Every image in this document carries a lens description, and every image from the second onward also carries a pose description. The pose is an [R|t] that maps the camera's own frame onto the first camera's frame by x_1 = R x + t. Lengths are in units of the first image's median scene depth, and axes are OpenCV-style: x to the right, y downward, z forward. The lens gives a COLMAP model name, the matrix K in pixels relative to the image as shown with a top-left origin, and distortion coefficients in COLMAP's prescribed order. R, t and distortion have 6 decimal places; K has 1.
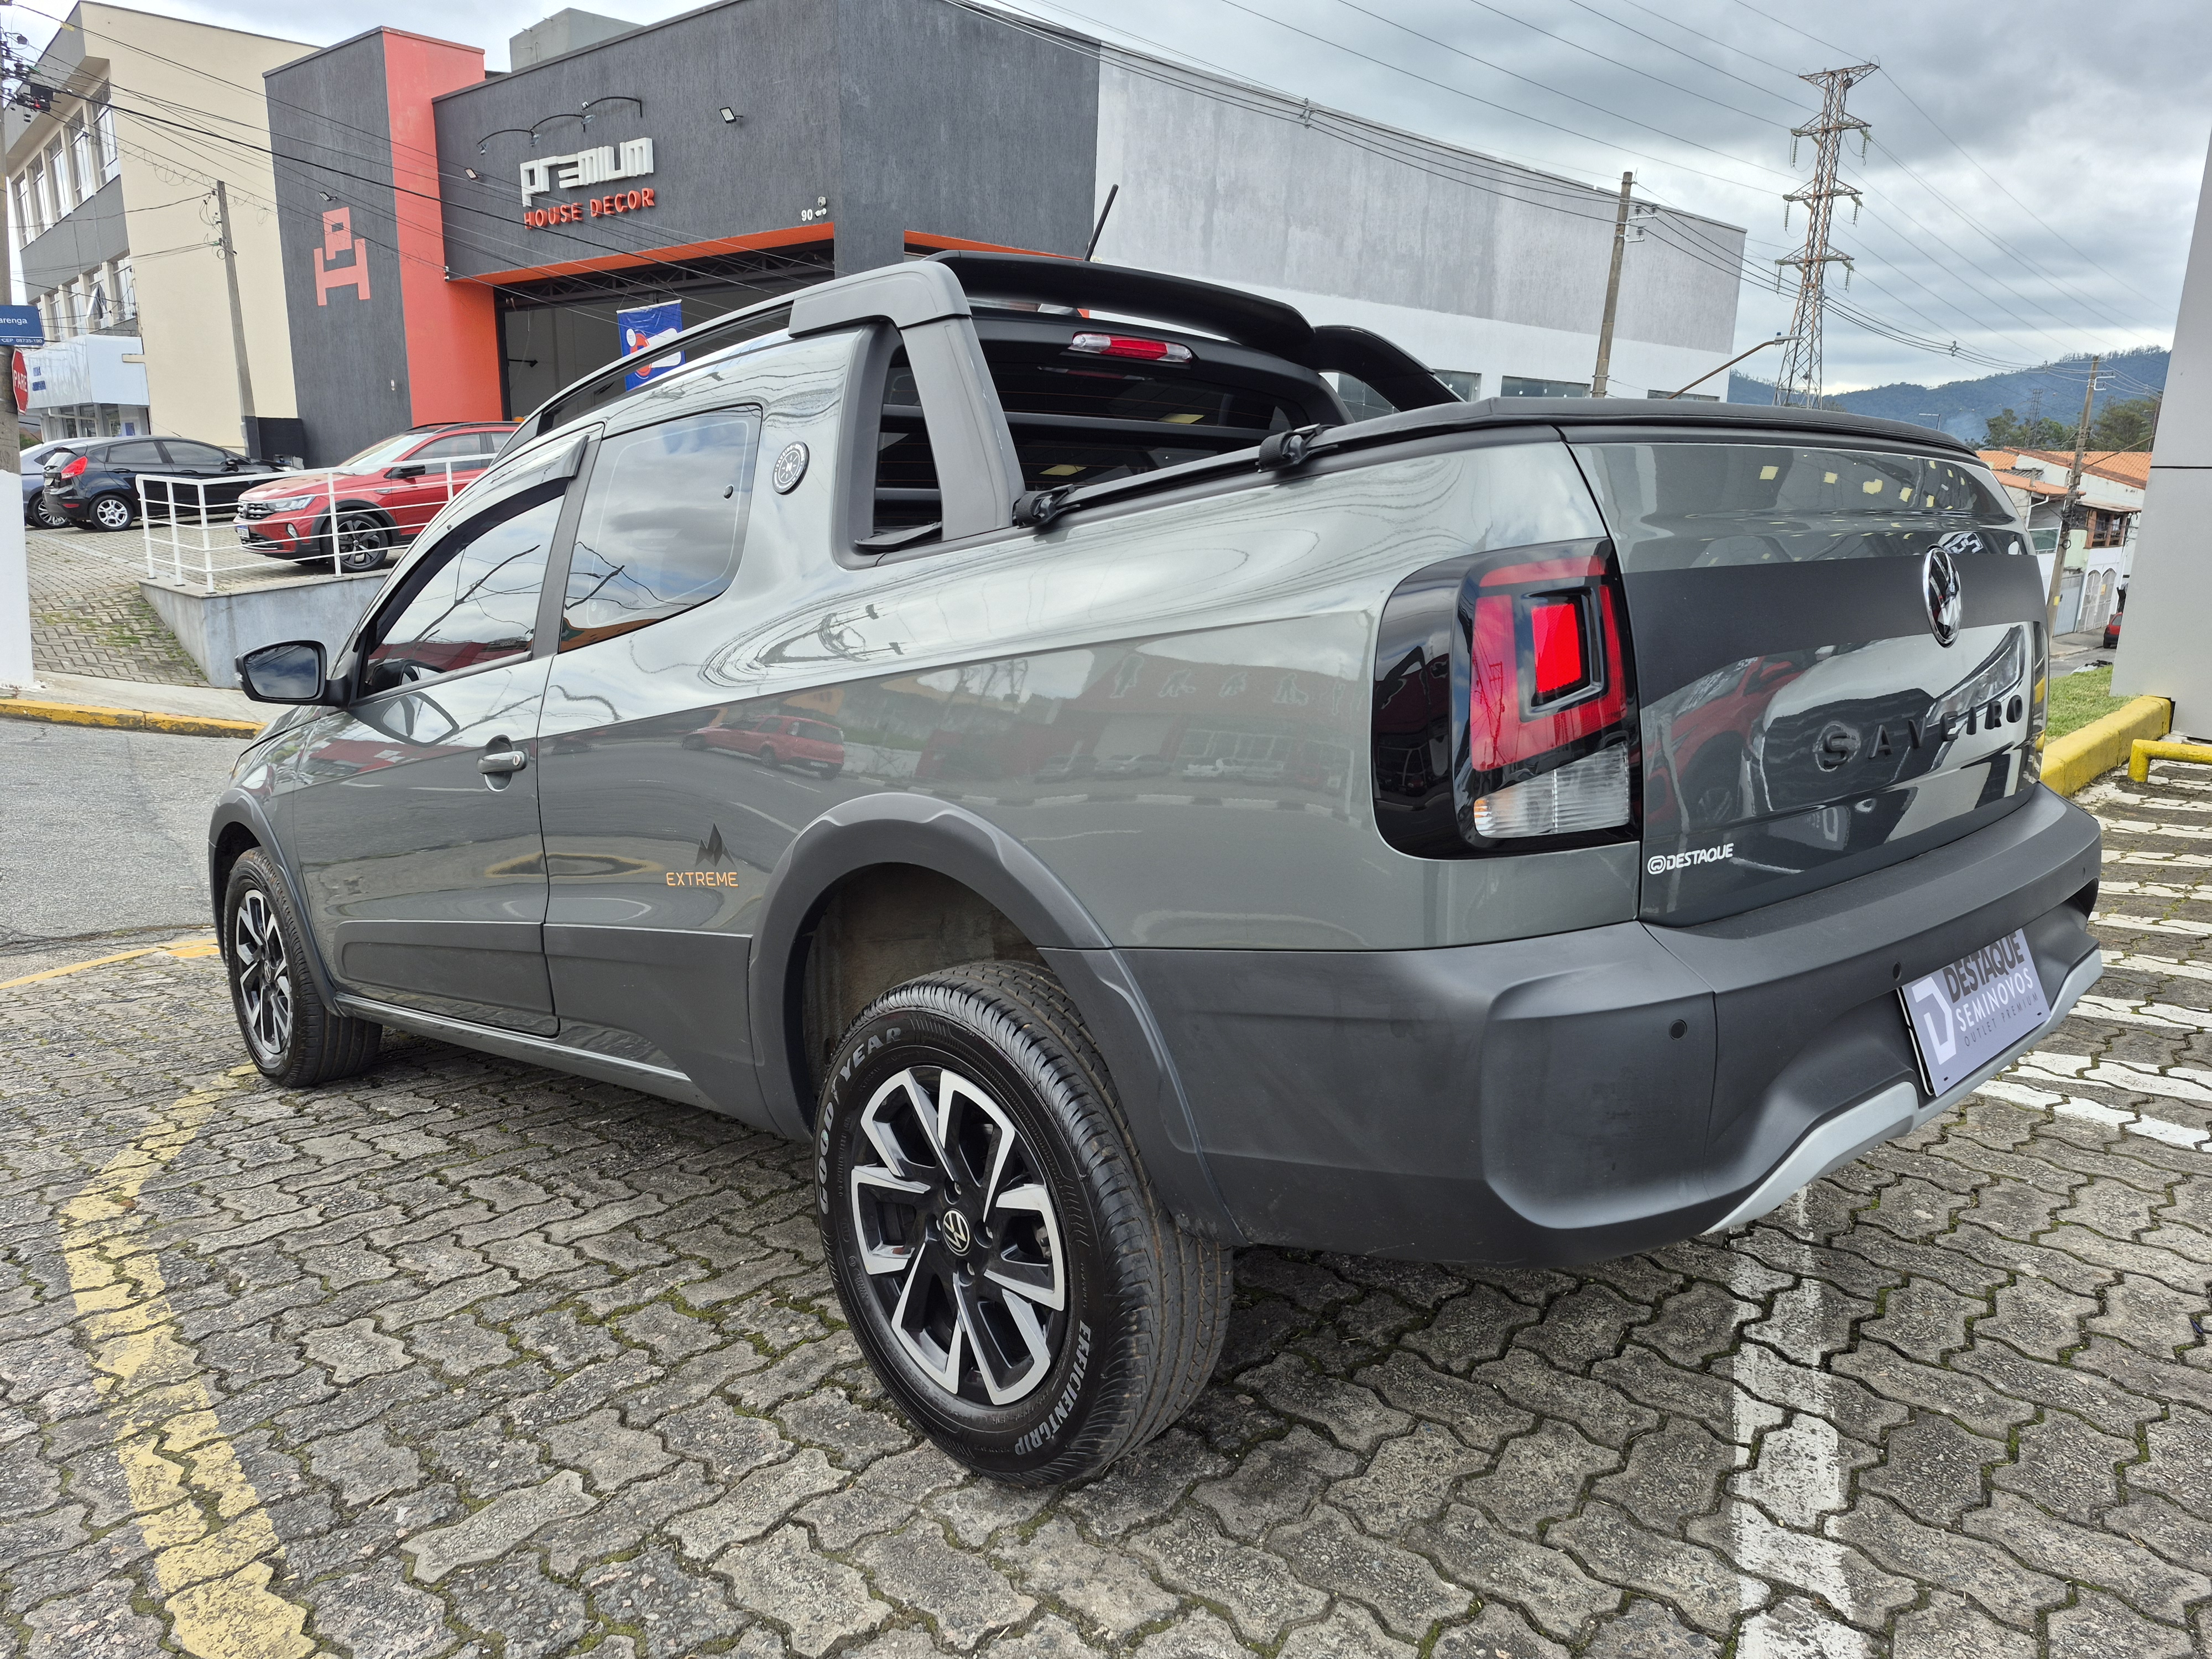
lens RADIAL K [[1526.1, 0, 1095.2], [0, 1526.1, 811.0], [0, 0, 1]] dist [0.067007, -0.076326]
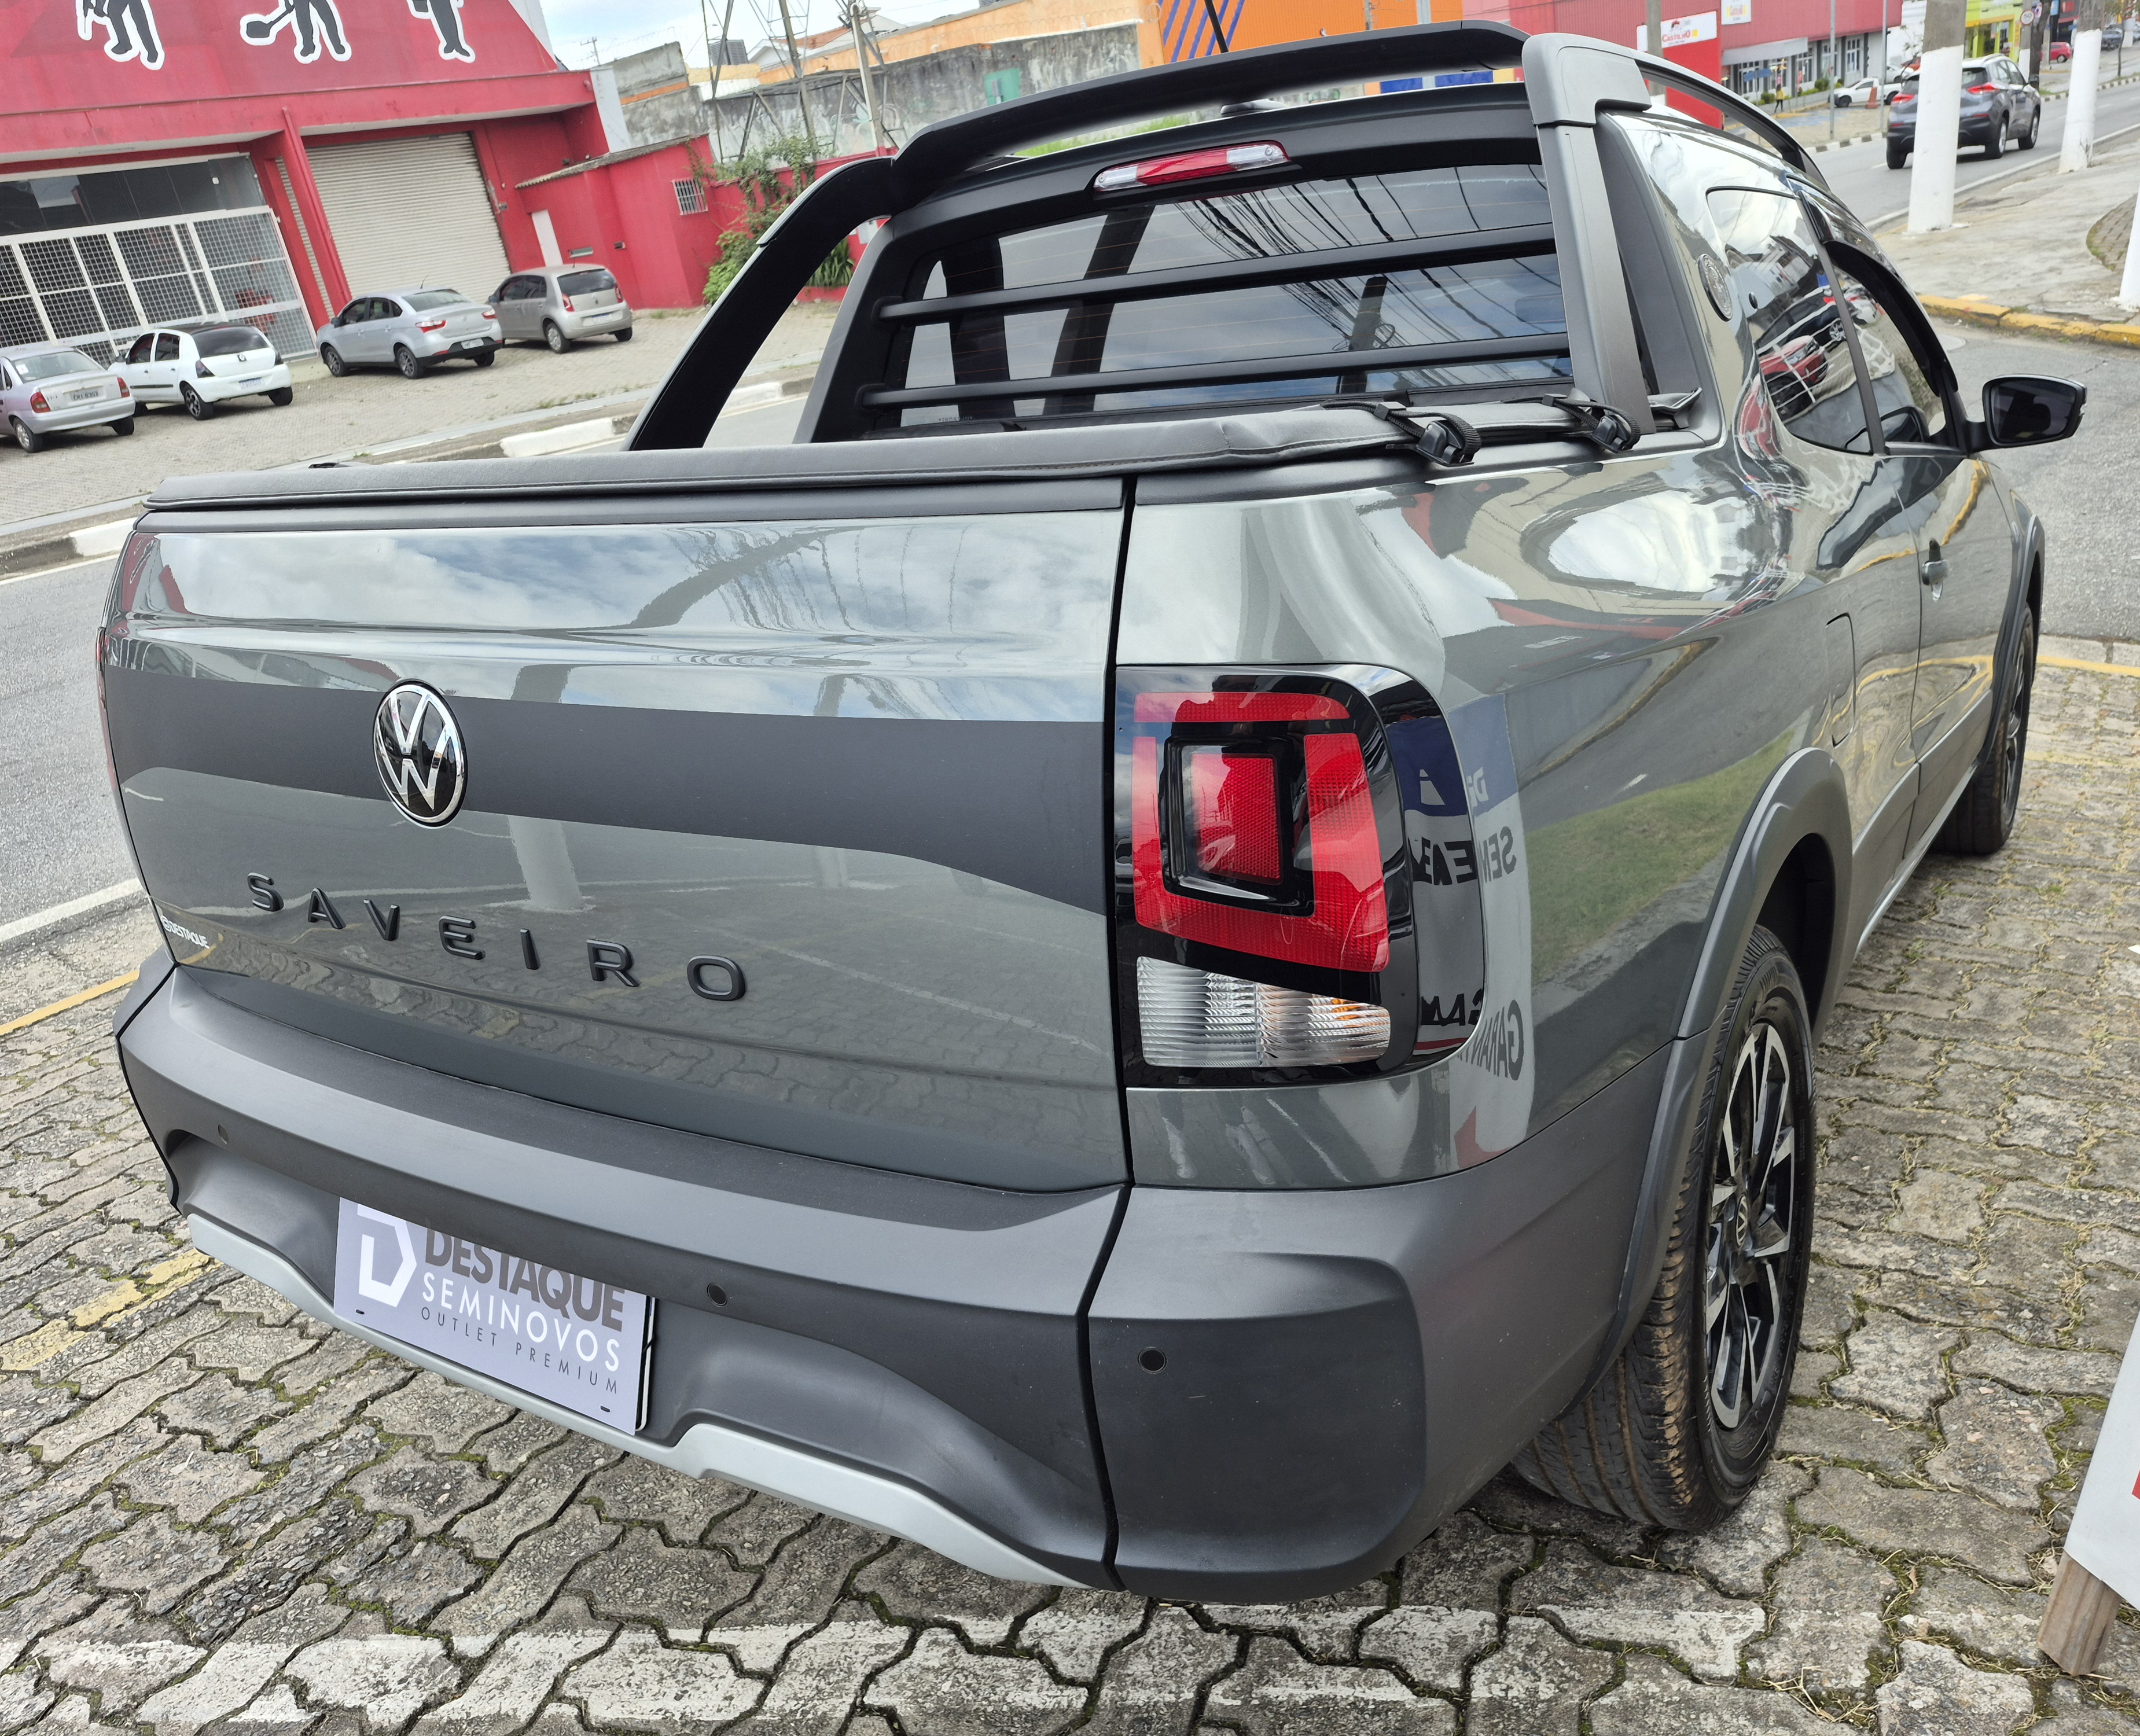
lens RADIAL K [[1617.5, 0, 1122.2], [0, 1617.5, 869.4], [0, 0, 1]] dist [0.066767, -0.083748]
pose [[0.232901, 0.317972, -0.919049, 1.043901], [-0.042265, 0.947454, 0.317089, -0.267261], [0.971582, -0.035007, 0.234102, 0.904512]]
